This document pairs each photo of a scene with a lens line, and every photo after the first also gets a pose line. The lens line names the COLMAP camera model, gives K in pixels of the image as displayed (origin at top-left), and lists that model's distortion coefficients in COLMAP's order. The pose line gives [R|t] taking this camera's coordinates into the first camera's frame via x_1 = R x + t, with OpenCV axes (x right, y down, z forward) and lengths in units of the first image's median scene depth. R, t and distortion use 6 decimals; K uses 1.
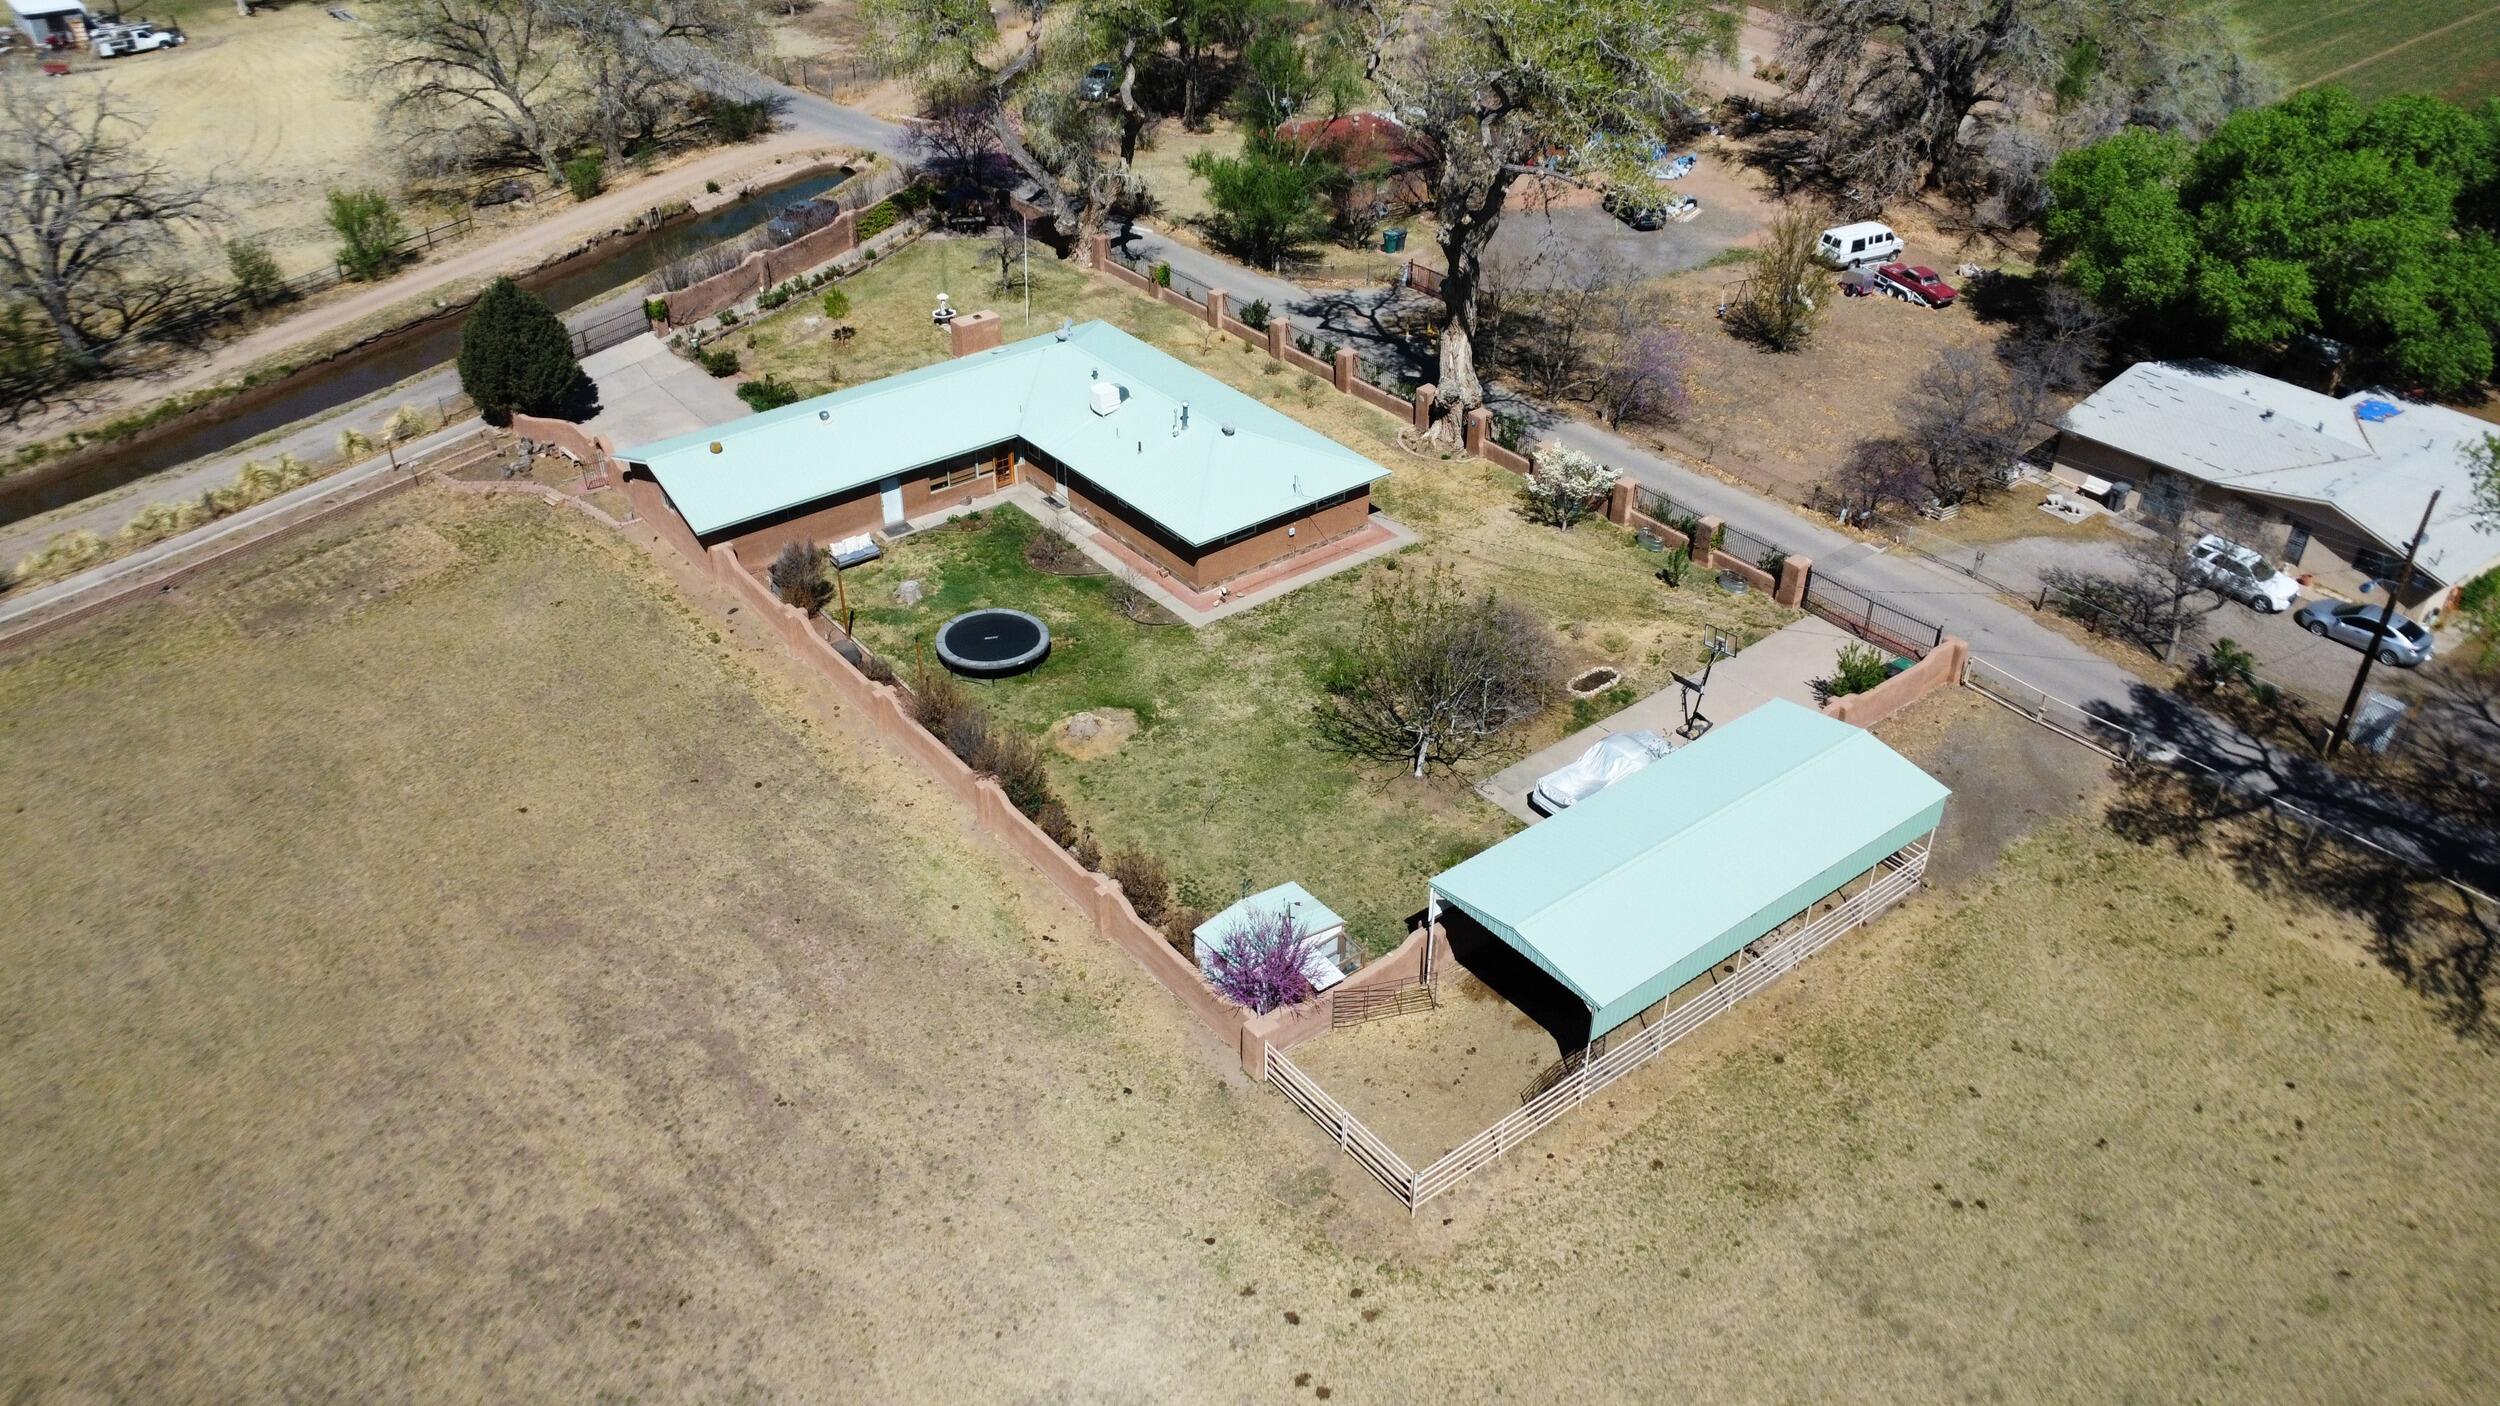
lens RADIAL K [[1825.0, 0, 1250.0], [0, 1825.0, 703.0], [0, 0, 1]] dist [-0.016156, -0.007314]
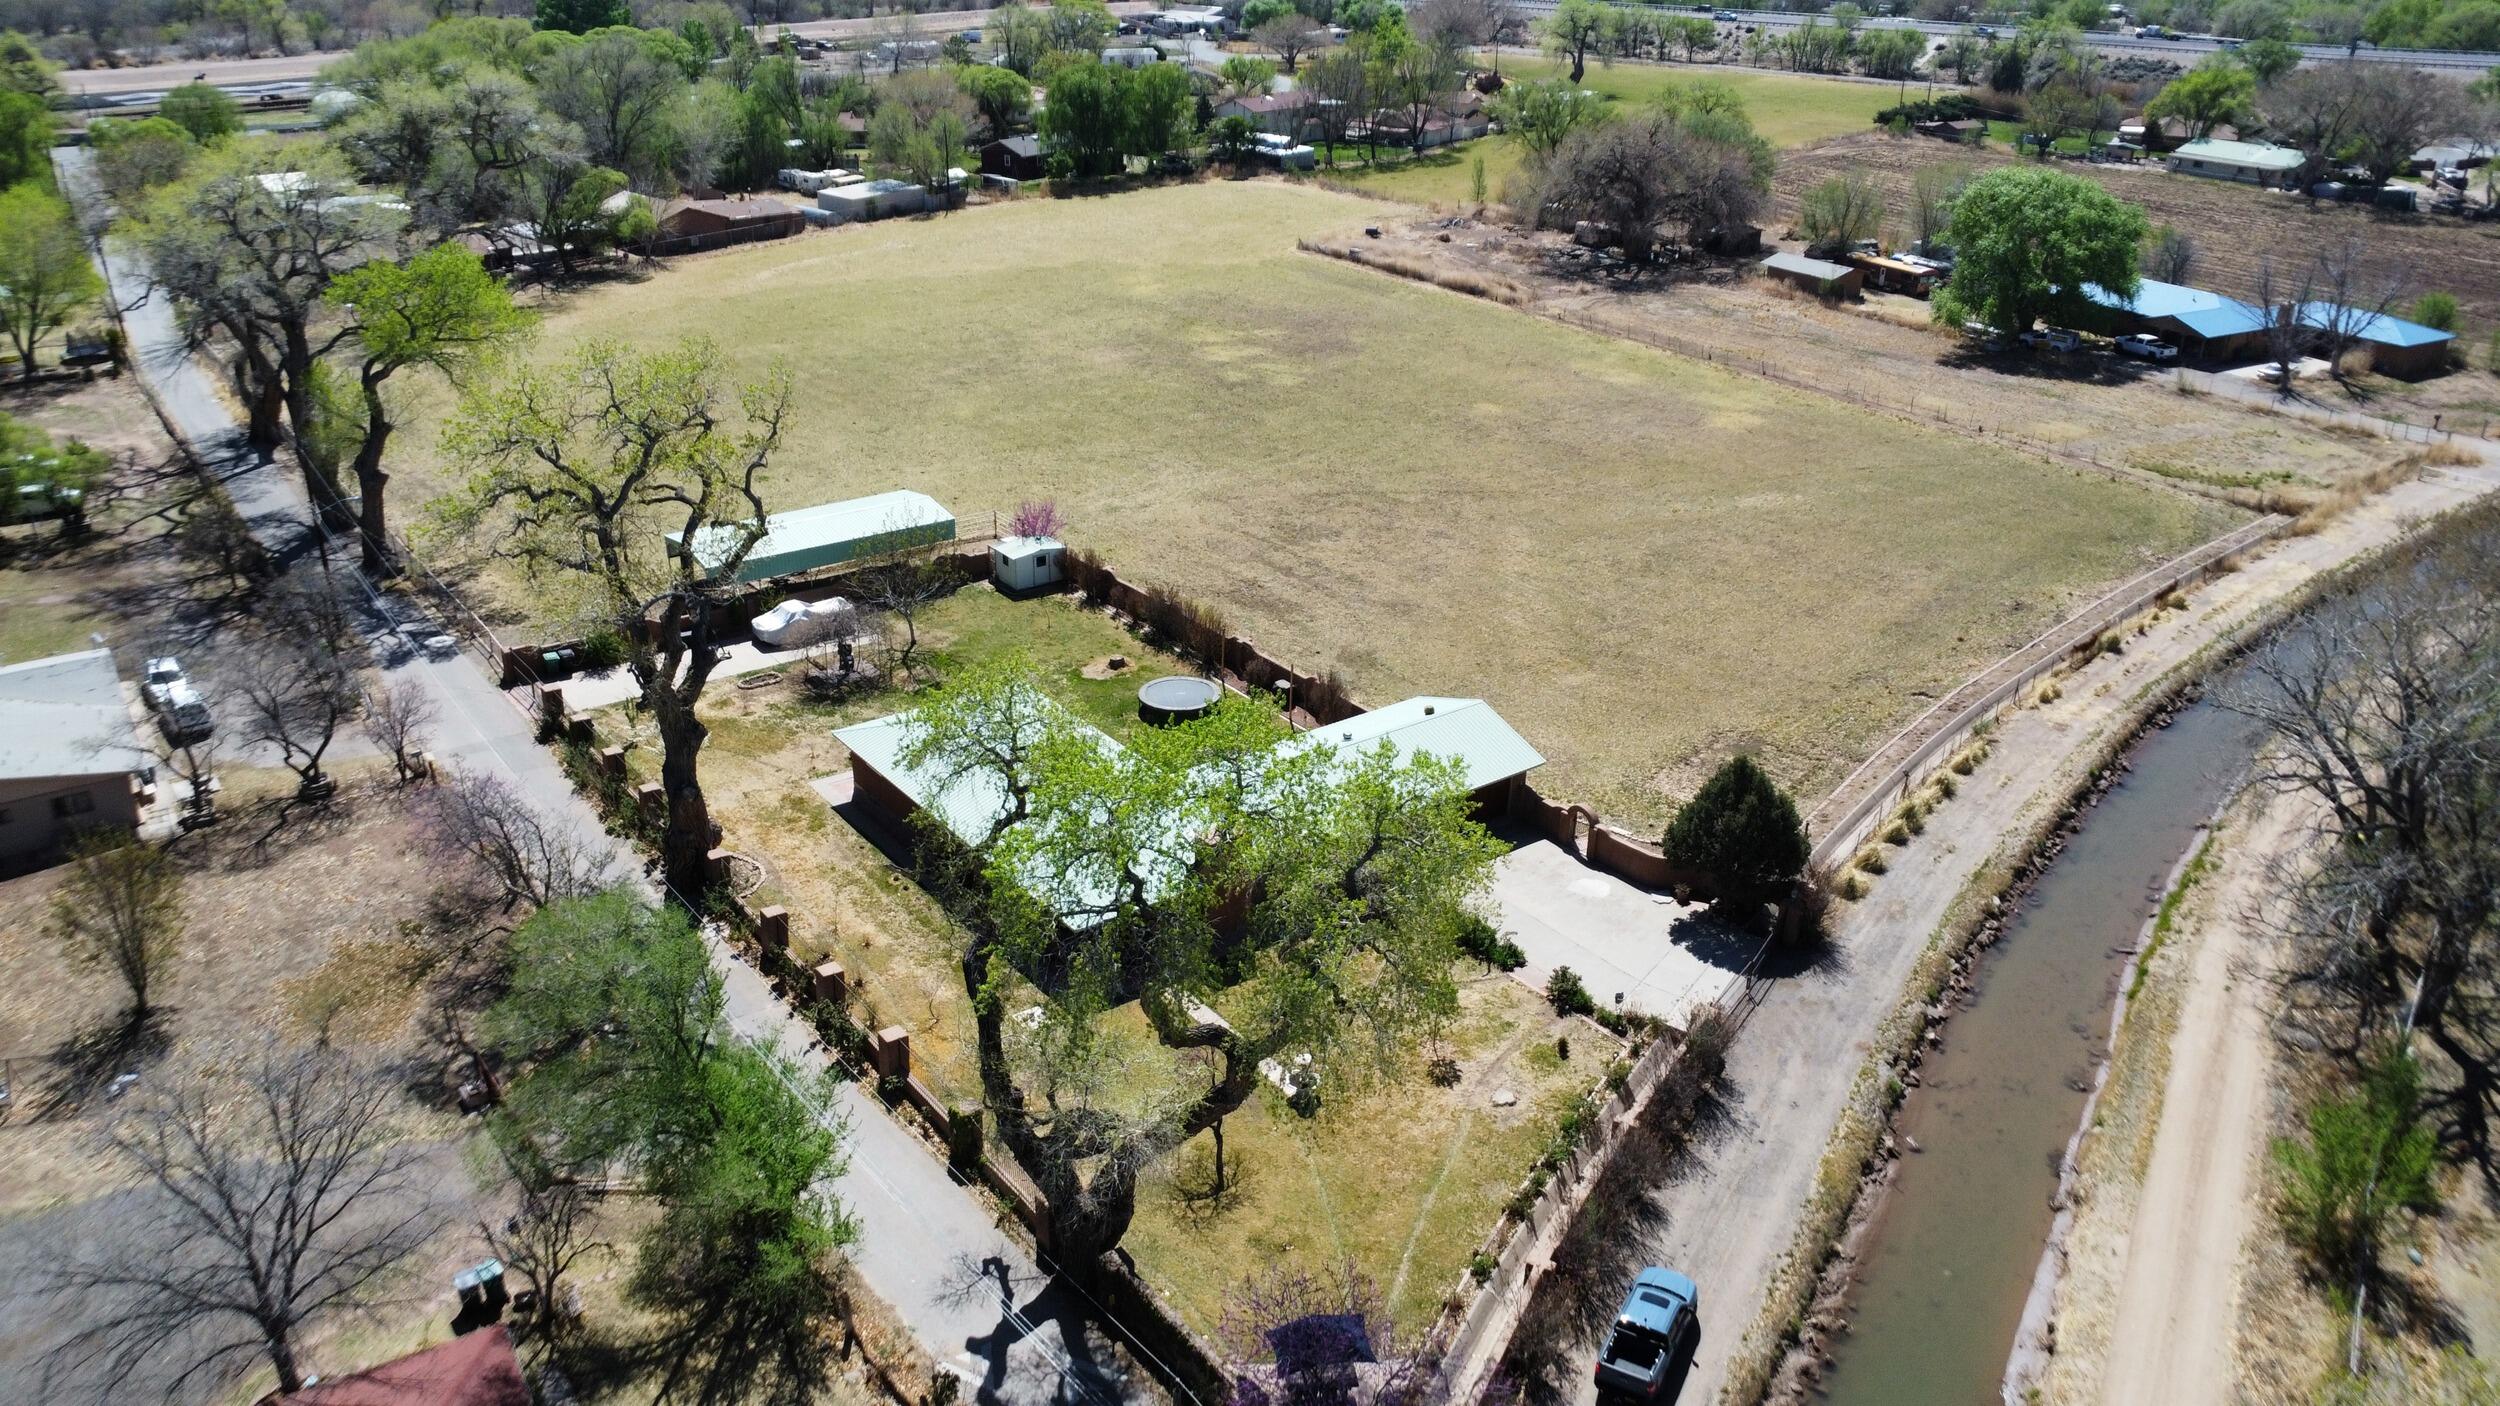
lens RADIAL K [[1825.0, 0, 1250.0], [0, 1825.0, 703.0], [0, 0, 1]] dist [-0.016156, -0.007314]
pose [[-0.999583, -0.022231, 0.018407, -0.199786], [0.004100, 0.521932, 0.852977, -1.098274], [-0.028570, 0.852697, -0.521623, 1.570921]]
